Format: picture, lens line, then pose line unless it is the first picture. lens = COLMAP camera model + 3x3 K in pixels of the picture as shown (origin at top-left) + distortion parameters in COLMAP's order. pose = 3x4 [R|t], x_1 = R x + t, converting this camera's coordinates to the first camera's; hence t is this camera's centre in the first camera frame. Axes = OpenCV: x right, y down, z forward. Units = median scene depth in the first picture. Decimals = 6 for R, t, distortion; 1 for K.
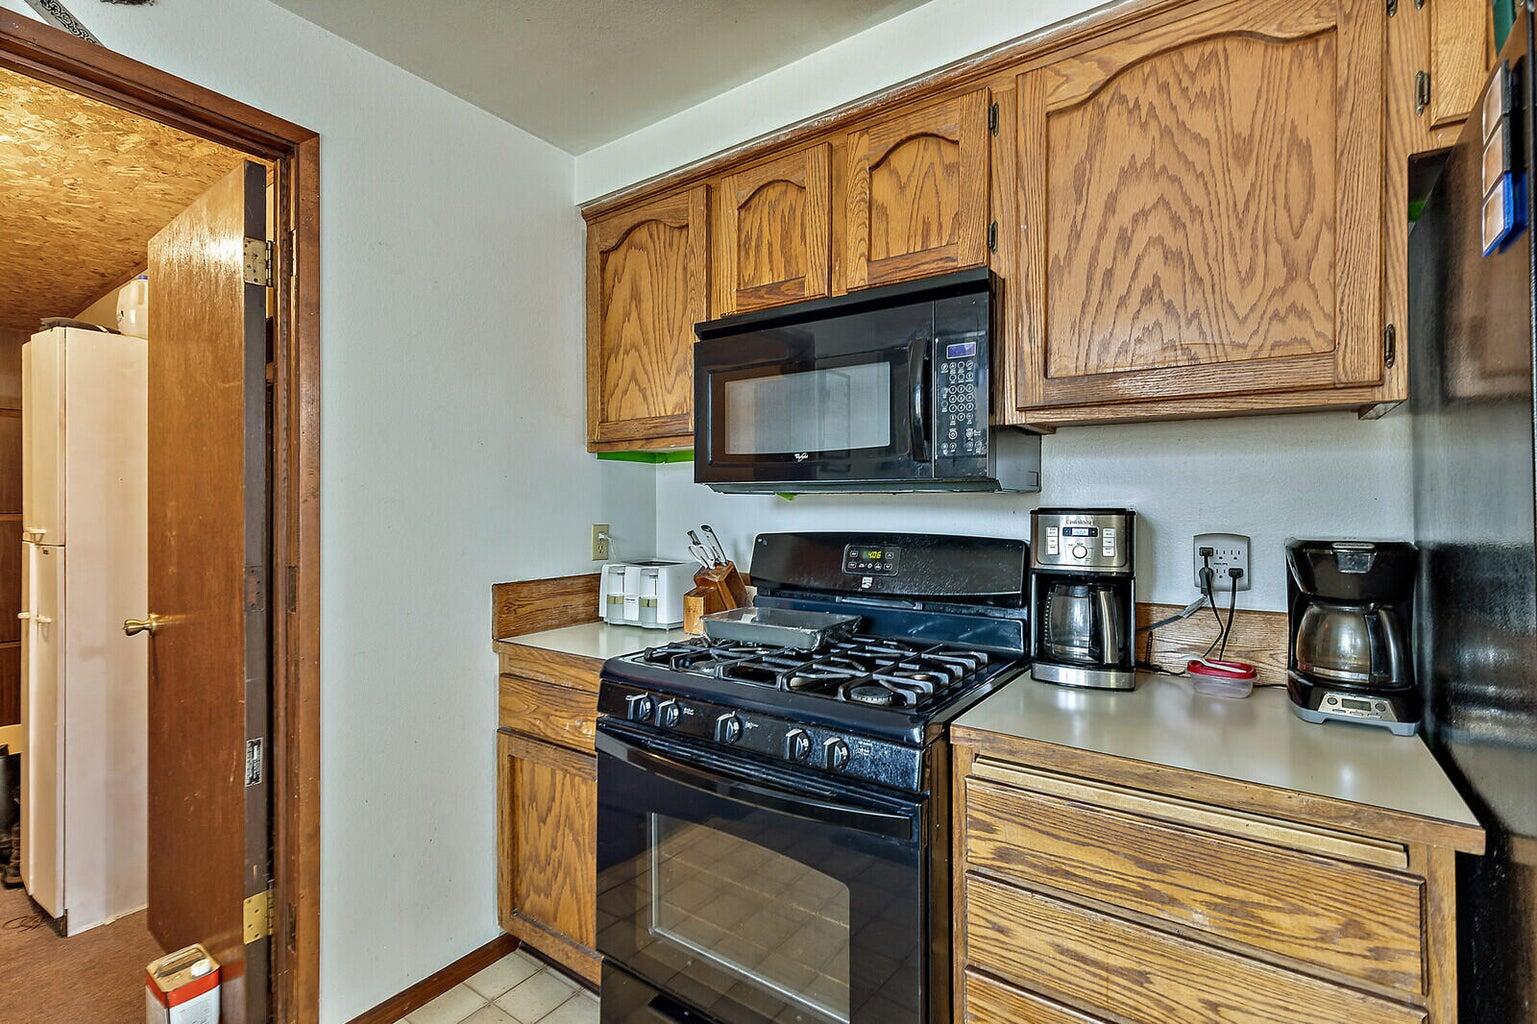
lens RADIAL K [[695.3, 0, 771.9], [0, 695.3, 499.4], [0, 0, 1]] dist [0.003358, 0.000193]
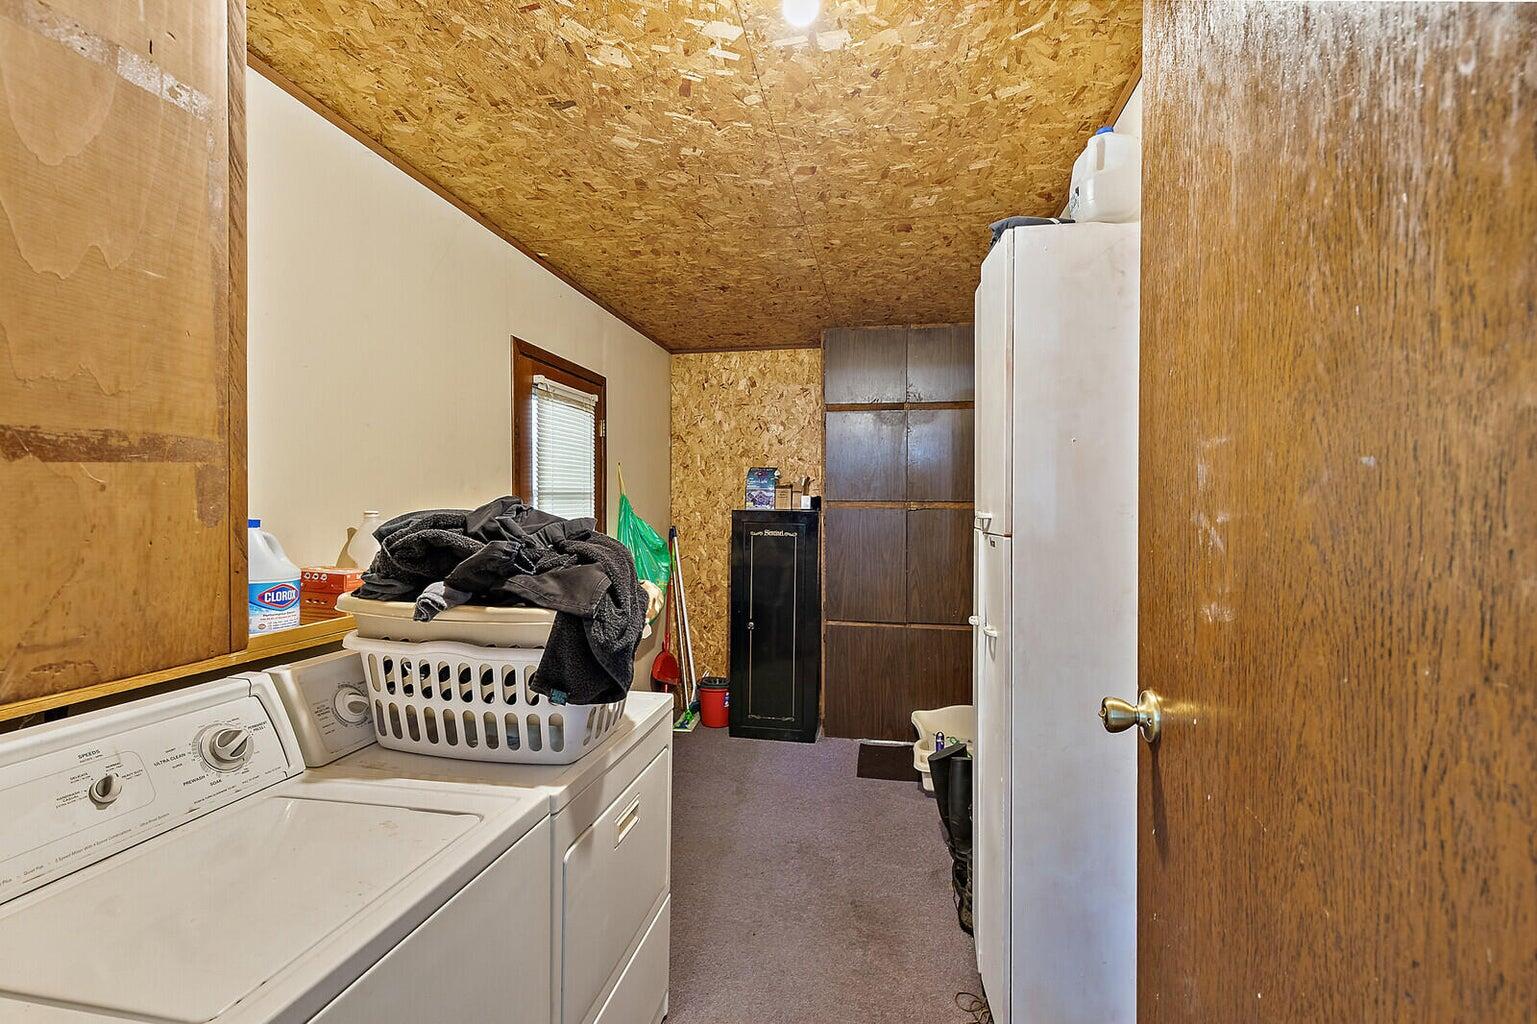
lens RADIAL K [[695.3, 0, 776.6], [0, 695.3, 509.7], [0, 0, 1]] dist [0.003358, 0.000193]
pose [[0.438067, 0.010775, -0.898878, -0.607045], [0.002082, 0.999913, 0.013001, 0.037391], [0.898940, -0.007567, 0.438007, 0.598202]]
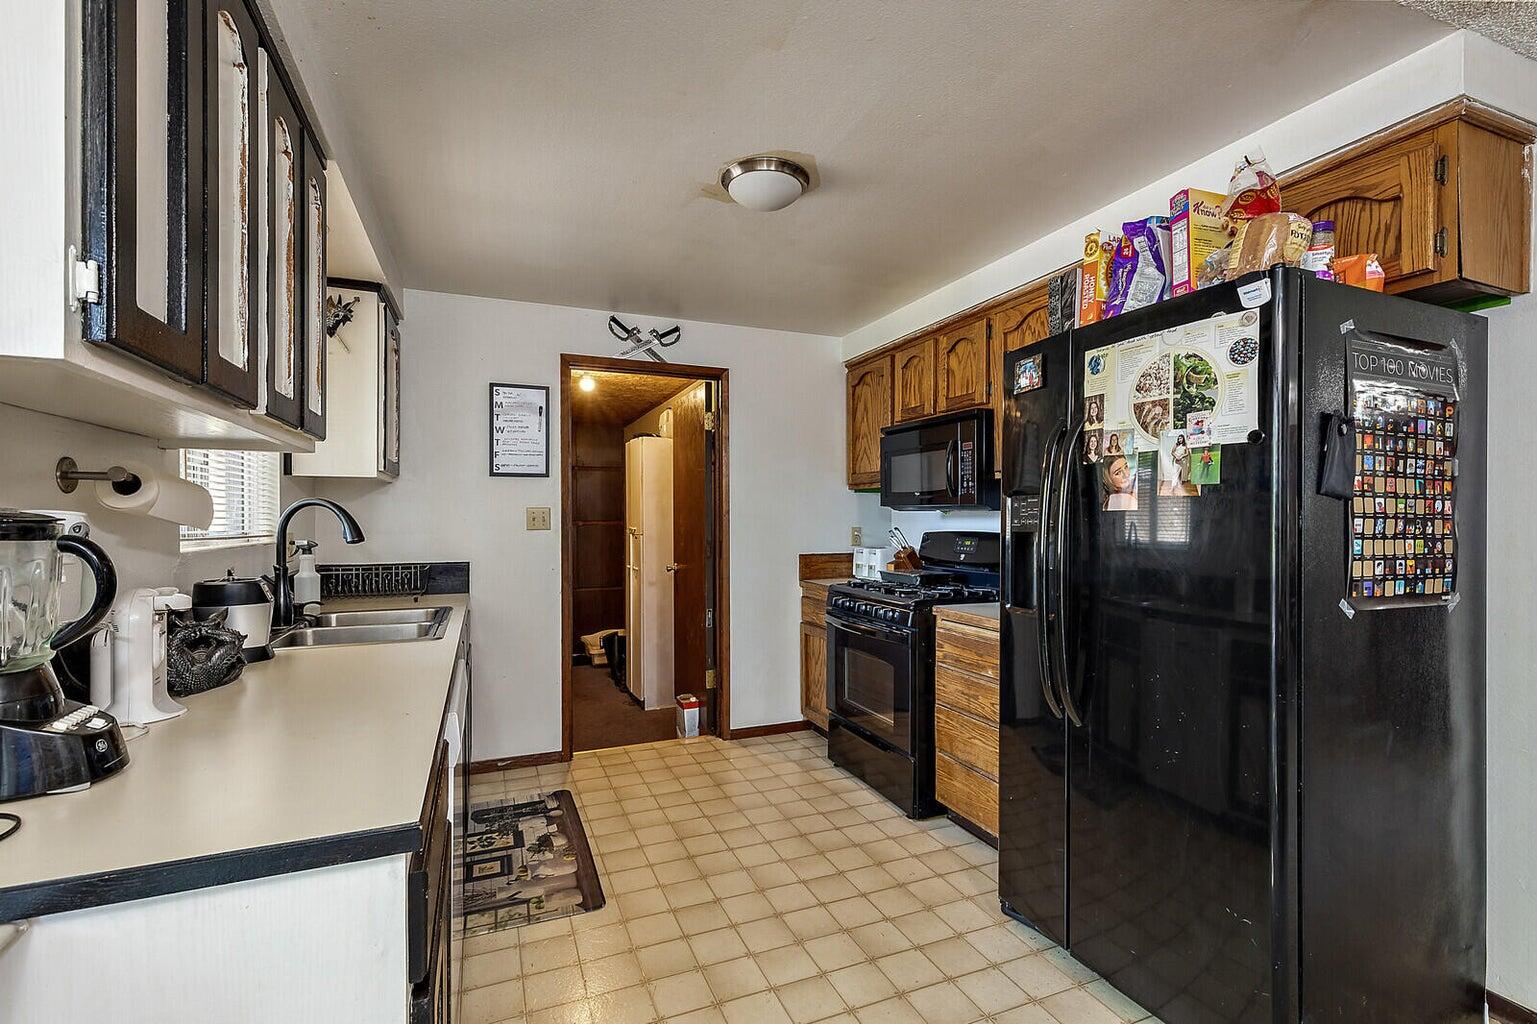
lens RADIAL K [[695.3, 0, 772.4], [0, 695.3, 517.7], [0, 0, 1]] dist [0.003358, 0.000193]
pose [[0.846849, 0.001807, -0.531831, 0.659009], [0.003517, 0.999953, 0.008996, -0.008626], [0.531822, -0.009488, 0.846803, -0.840545]]
